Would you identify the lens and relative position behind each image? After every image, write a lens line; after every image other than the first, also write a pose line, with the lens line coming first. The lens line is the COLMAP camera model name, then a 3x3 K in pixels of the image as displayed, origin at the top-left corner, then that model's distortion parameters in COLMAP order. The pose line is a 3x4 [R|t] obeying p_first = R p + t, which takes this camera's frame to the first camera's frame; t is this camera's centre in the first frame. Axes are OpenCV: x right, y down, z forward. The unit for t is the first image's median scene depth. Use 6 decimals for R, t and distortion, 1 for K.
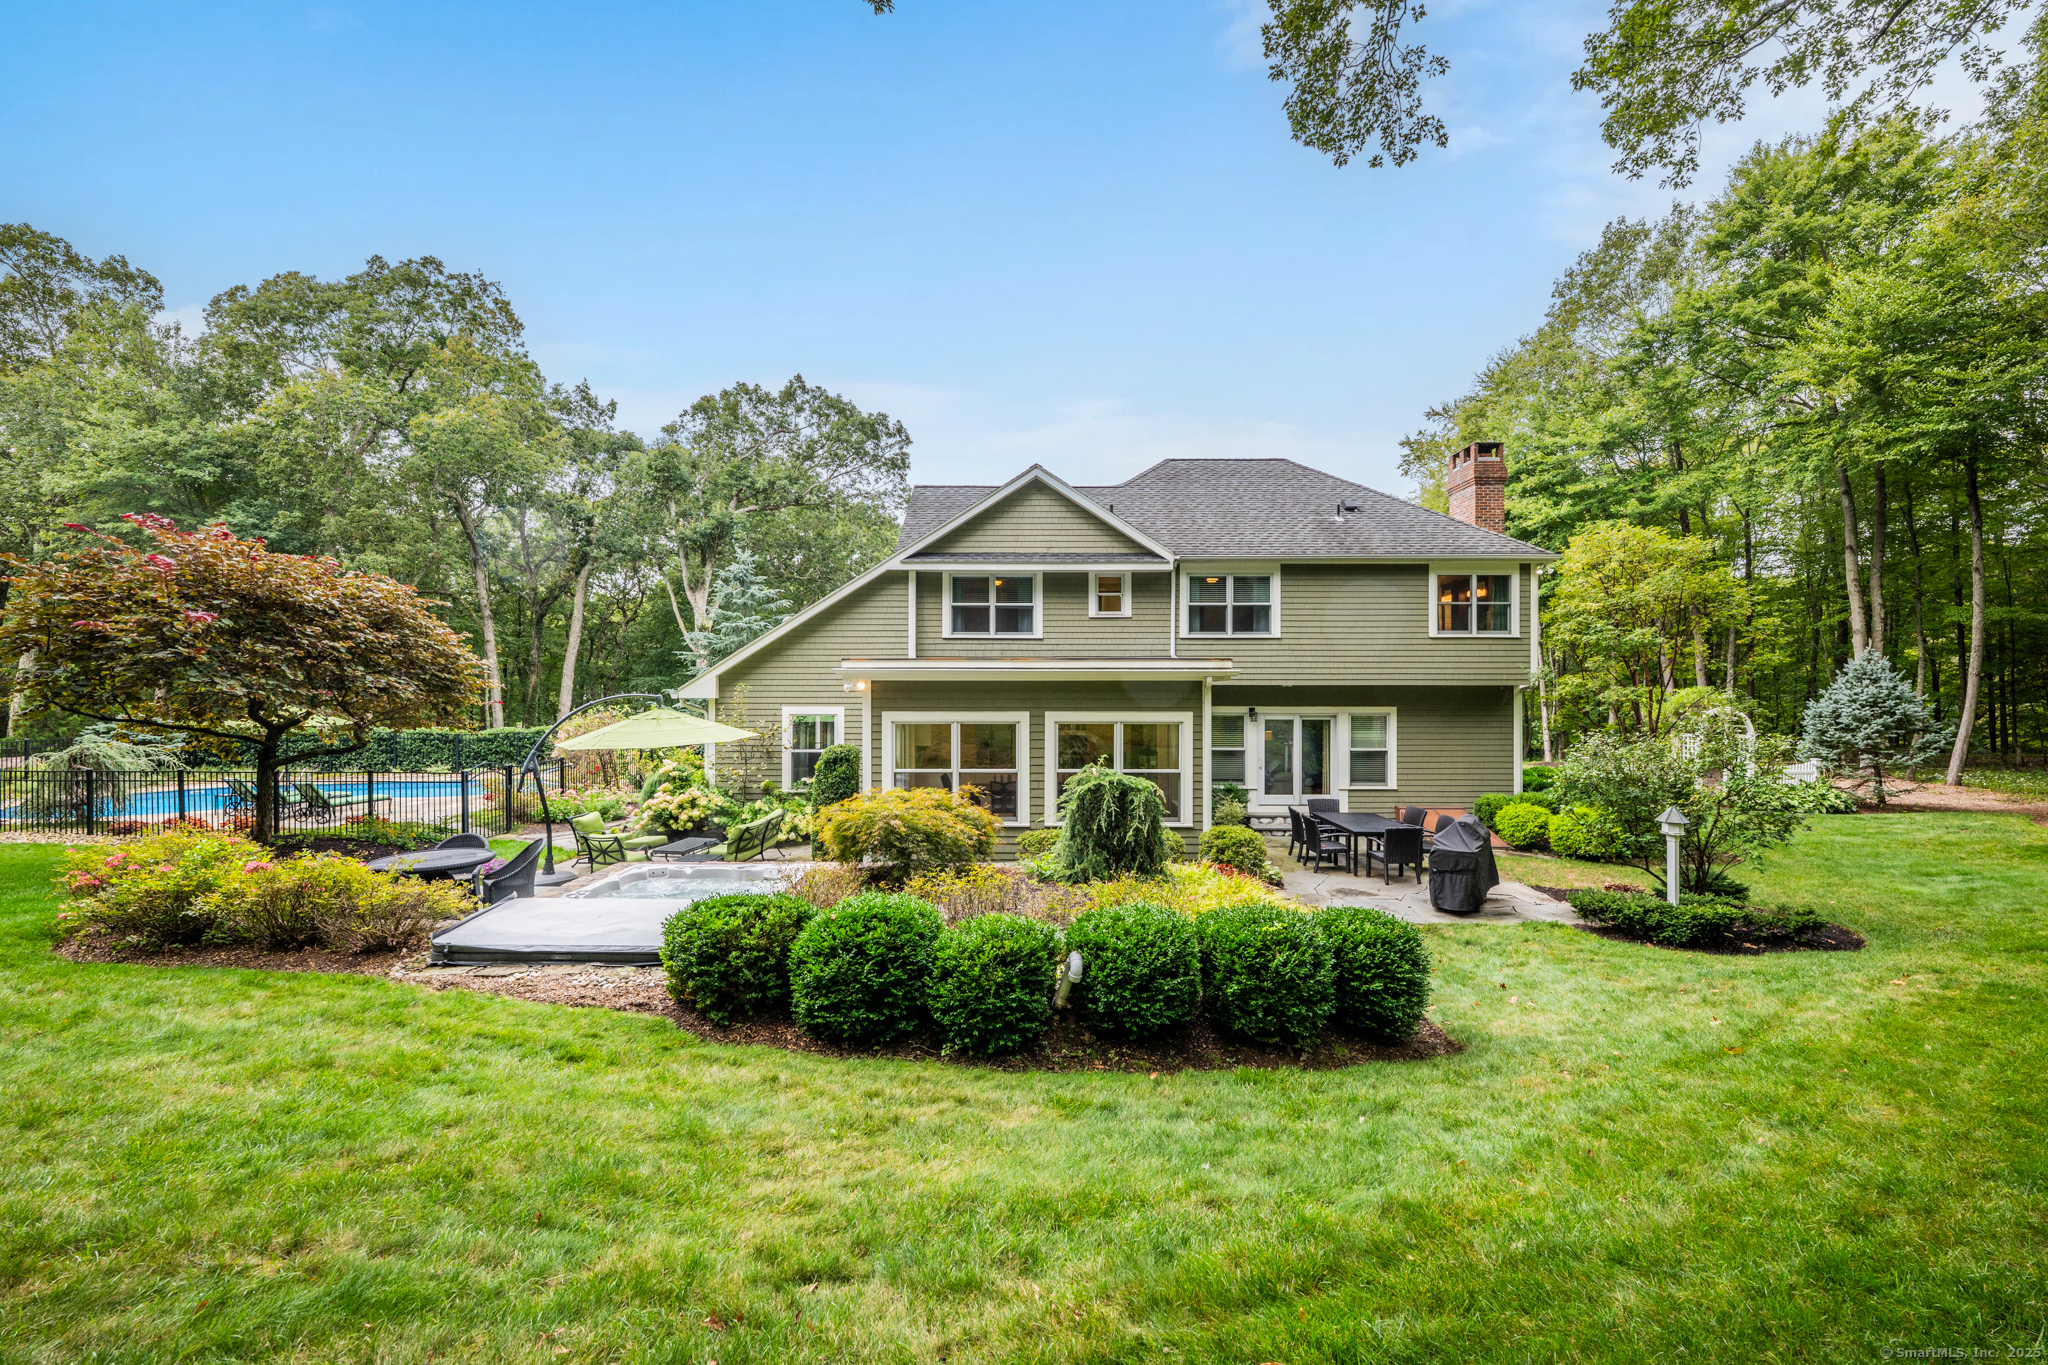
lens RADIAL K [[808.7, 0, 1029.6], [0, 808.7, 682.0], [0, 0, 1]] dist [0.000552, 0.000147]
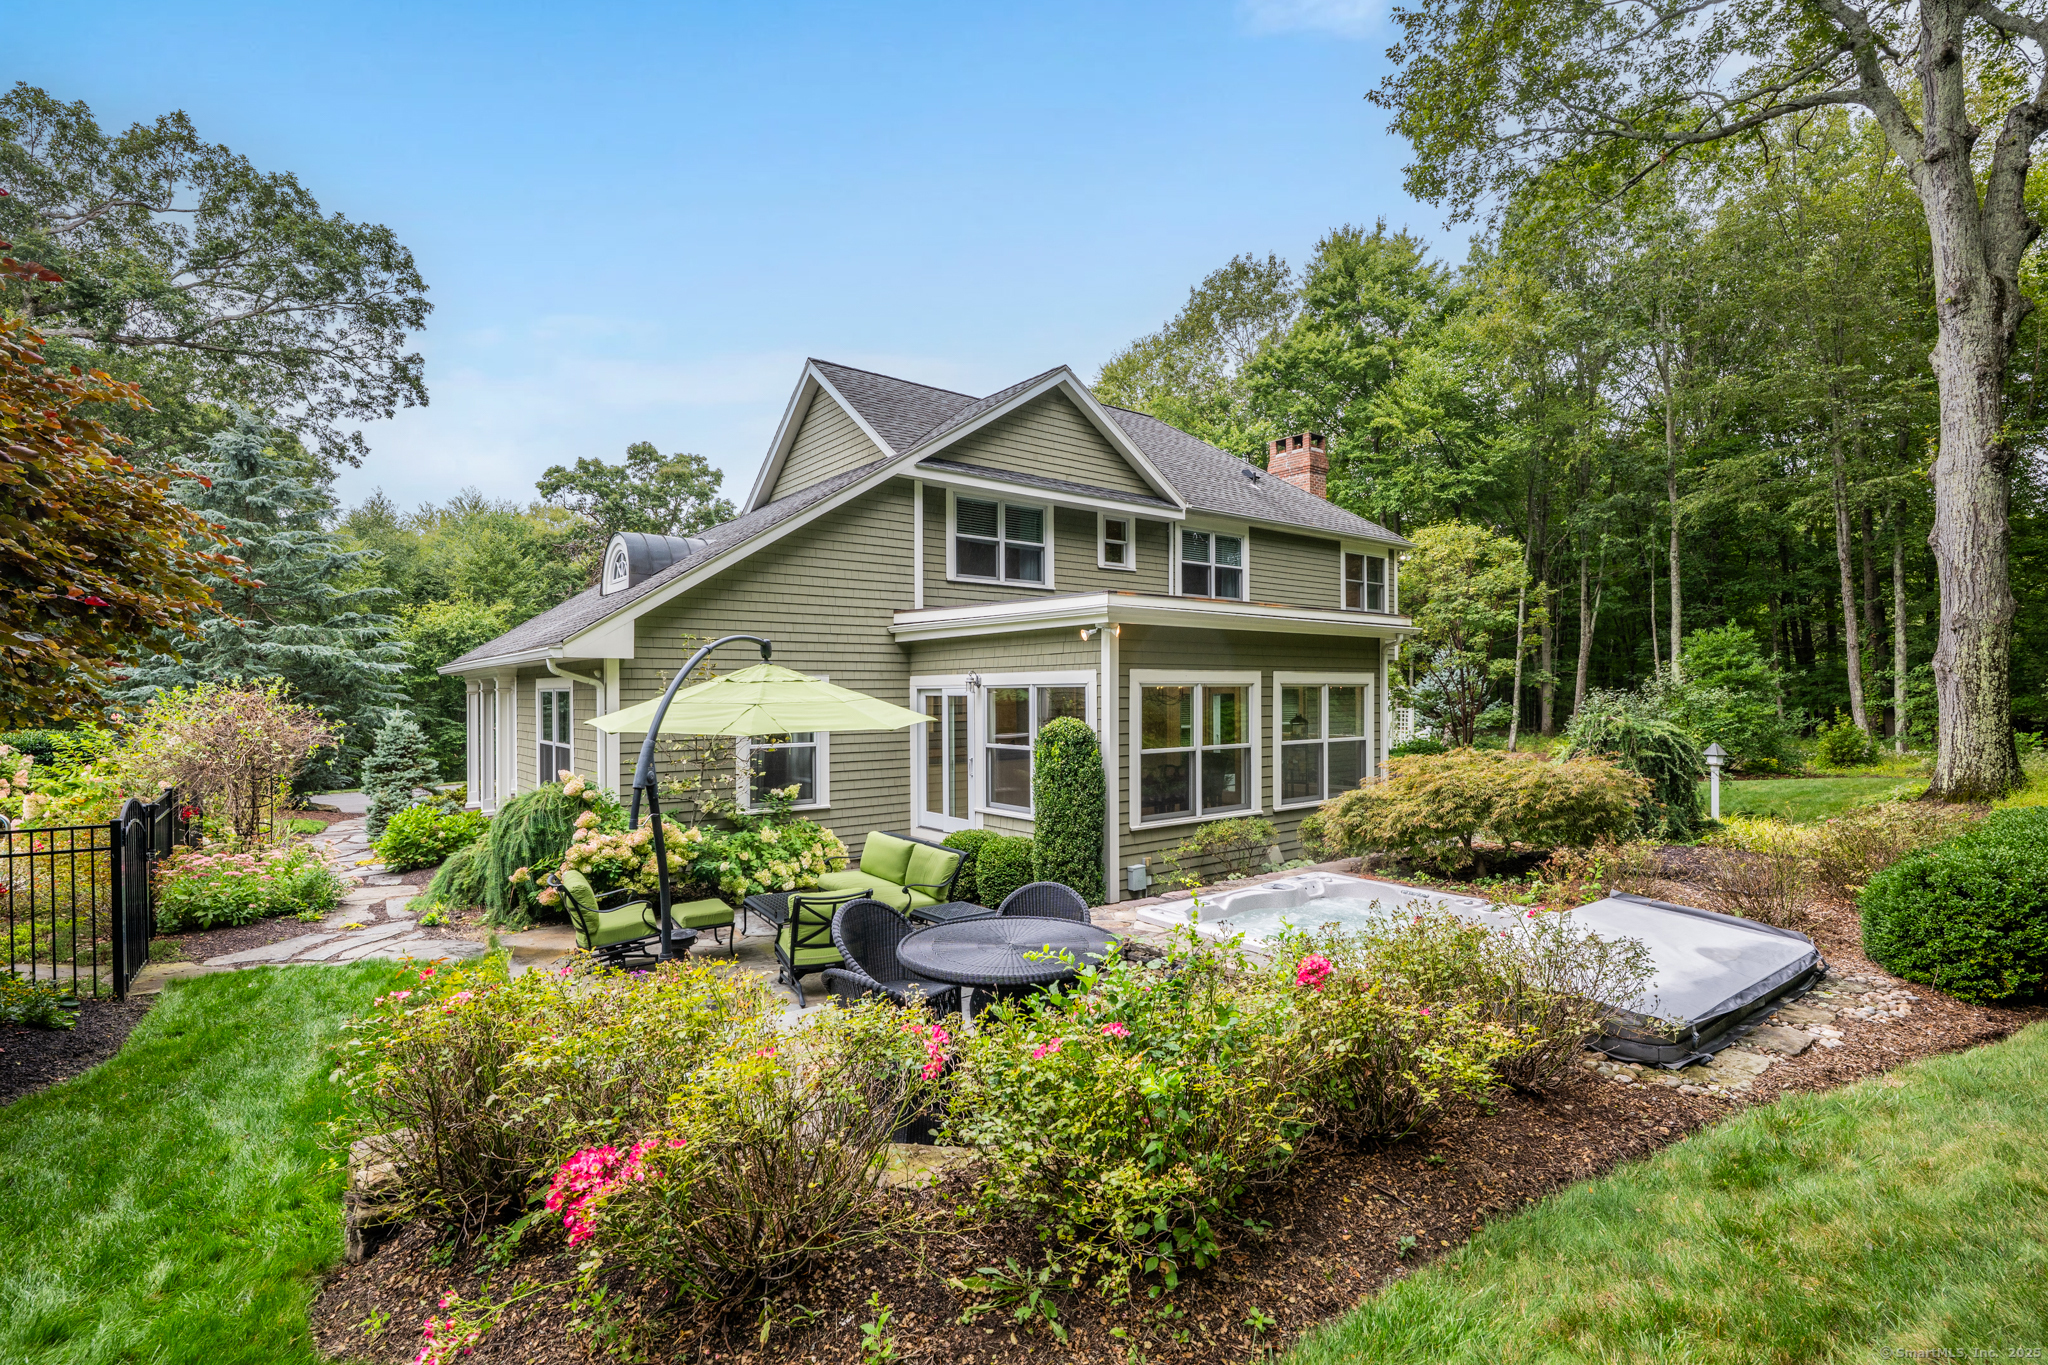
lens RADIAL K [[938.7, 0, 1022.6], [0, 938.7, 684.5], [0, 0, 1]] dist [-0.001784, 0.000157]
pose [[0.782161, -0.001031, 0.623076, -0.574294], [-0.000448, 0.999997, 0.002216, 0.035764], [-0.623076, -0.002012, 0.782159, 0.308293]]
